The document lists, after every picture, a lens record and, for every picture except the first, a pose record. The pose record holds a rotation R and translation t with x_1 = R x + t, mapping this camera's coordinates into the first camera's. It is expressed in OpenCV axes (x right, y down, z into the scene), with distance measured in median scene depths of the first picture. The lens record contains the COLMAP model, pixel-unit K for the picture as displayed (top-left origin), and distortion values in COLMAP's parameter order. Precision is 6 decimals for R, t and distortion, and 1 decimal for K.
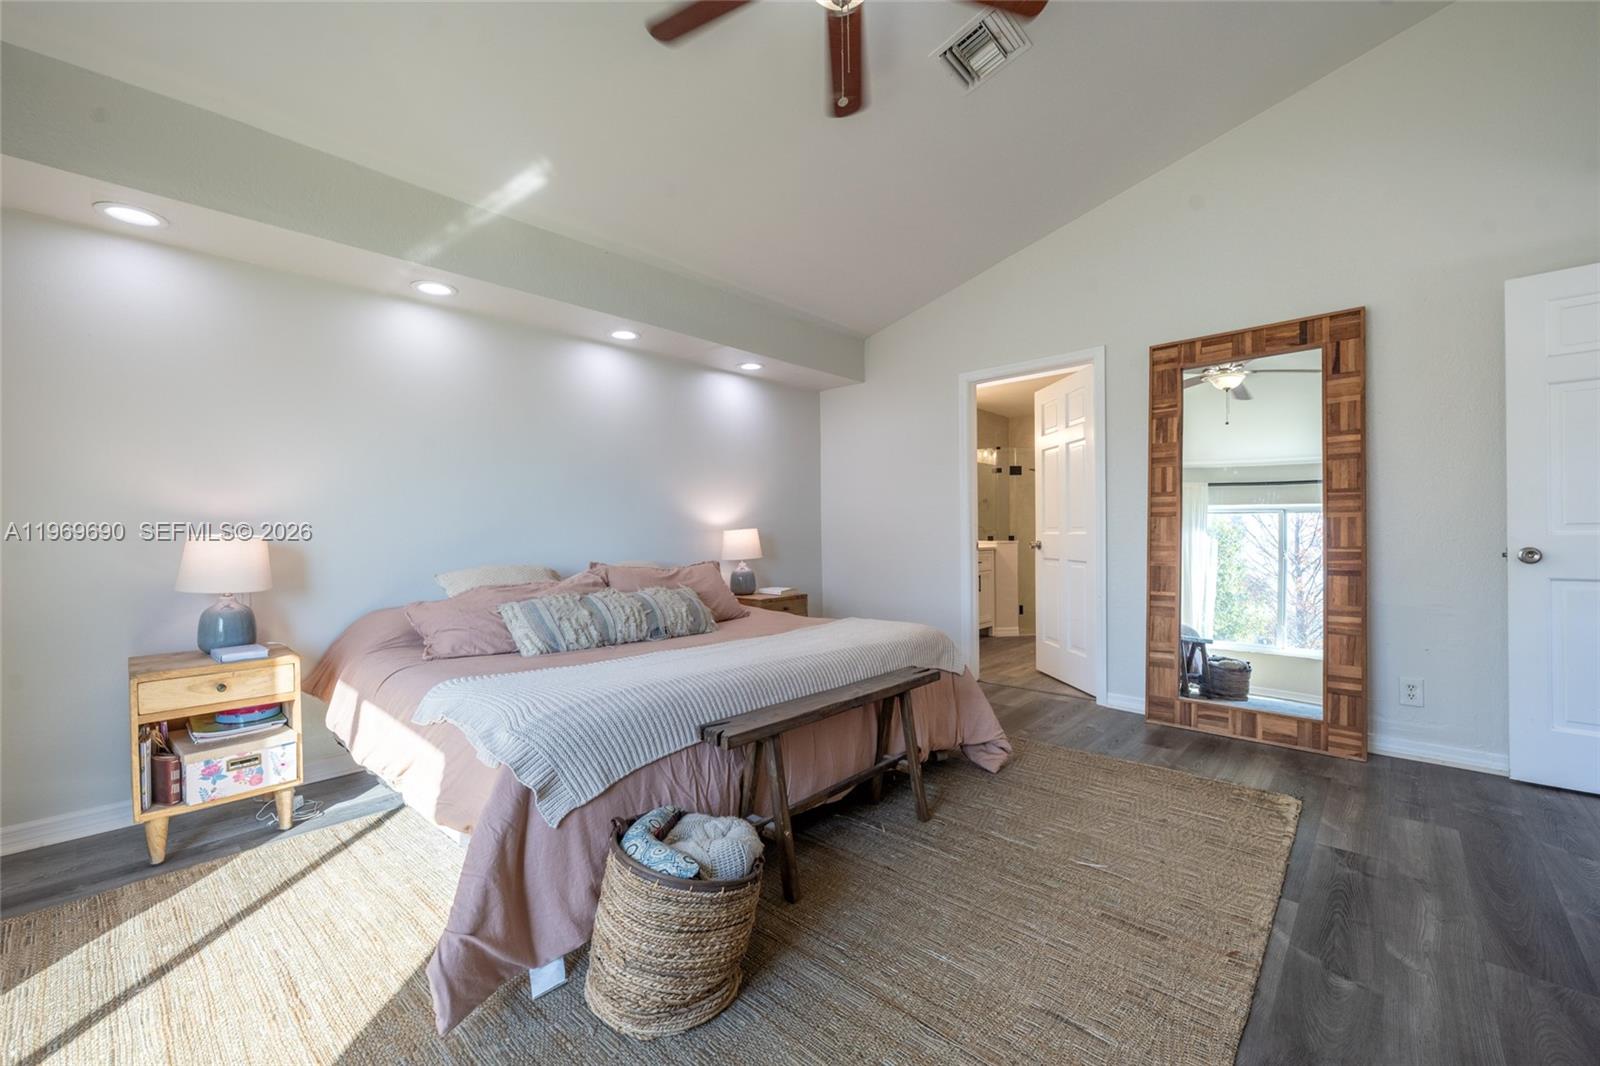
lens RADIAL K [[640.9, 0, 792.6], [0, 640.9, 543.9], [0, 0, 1]] dist [0.012485, -0.000161]
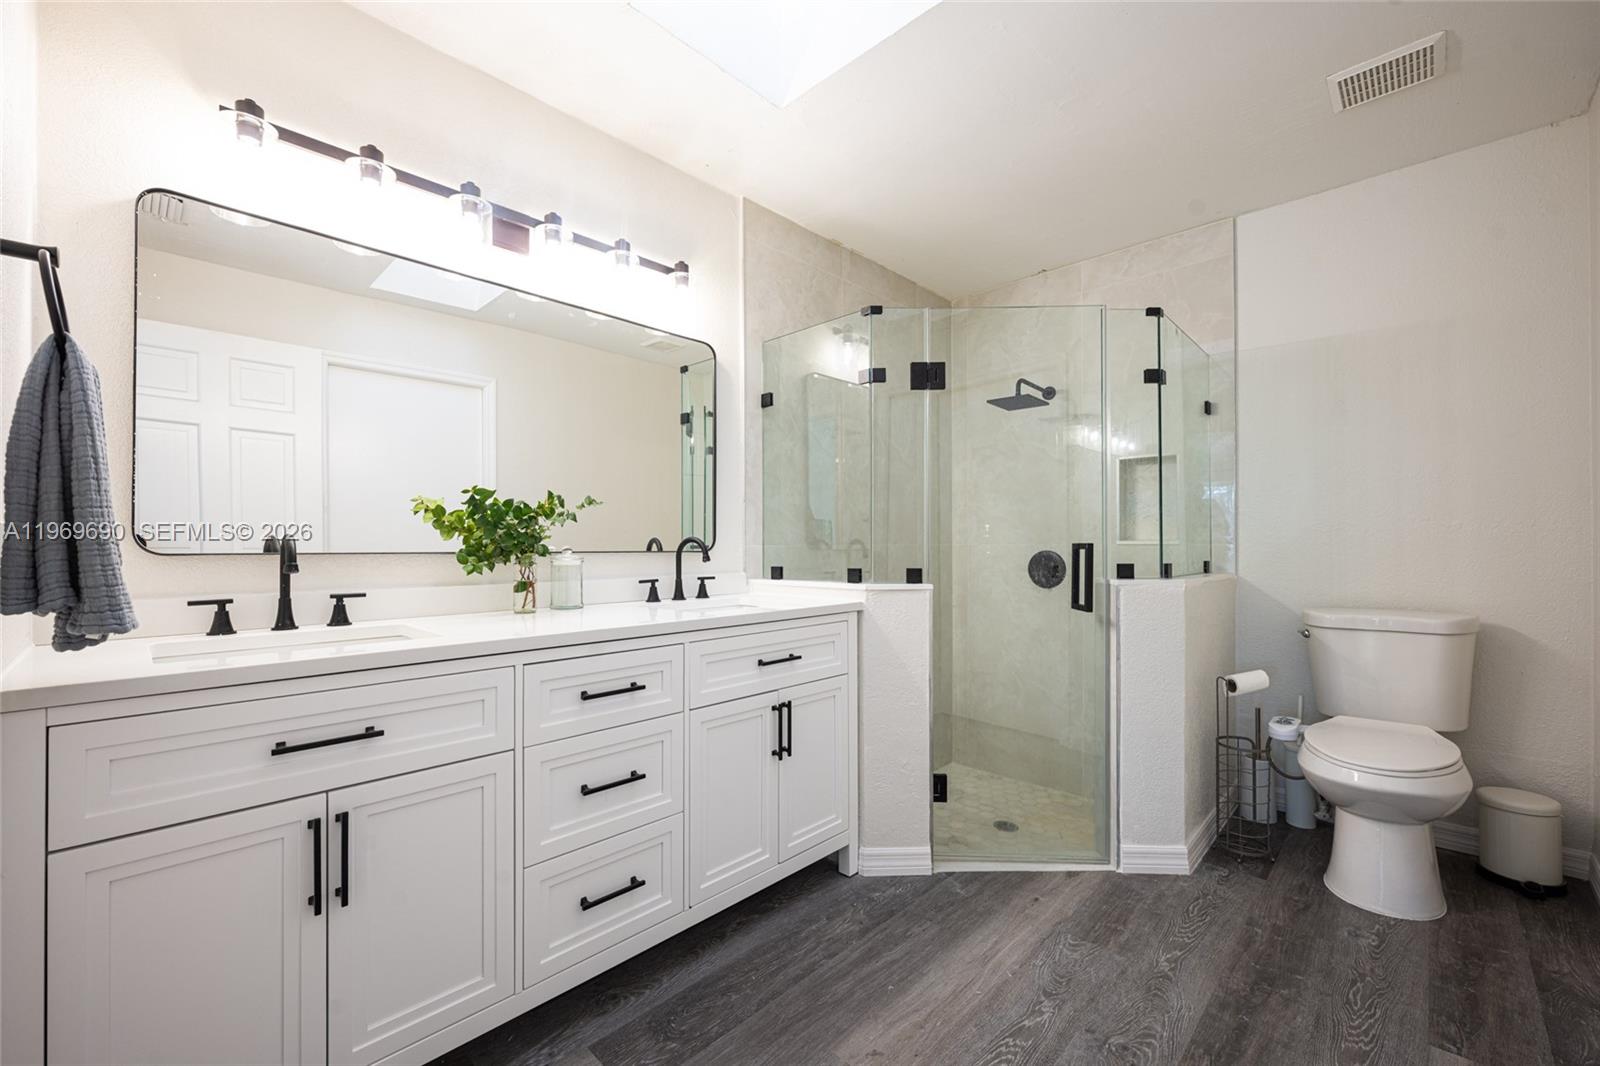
lens RADIAL K [[640.9, 0, 800.9], [0, 640.9, 542.2], [0, 0, 1]] dist [0.012485, -0.000161]
pose [[0.999844, 0.014394, 0.010204, 0.280620], [-0.014228, 0.999767, -0.016221, -0.020556], [-0.010435, 0.016073, 0.999816, 0.668945]]
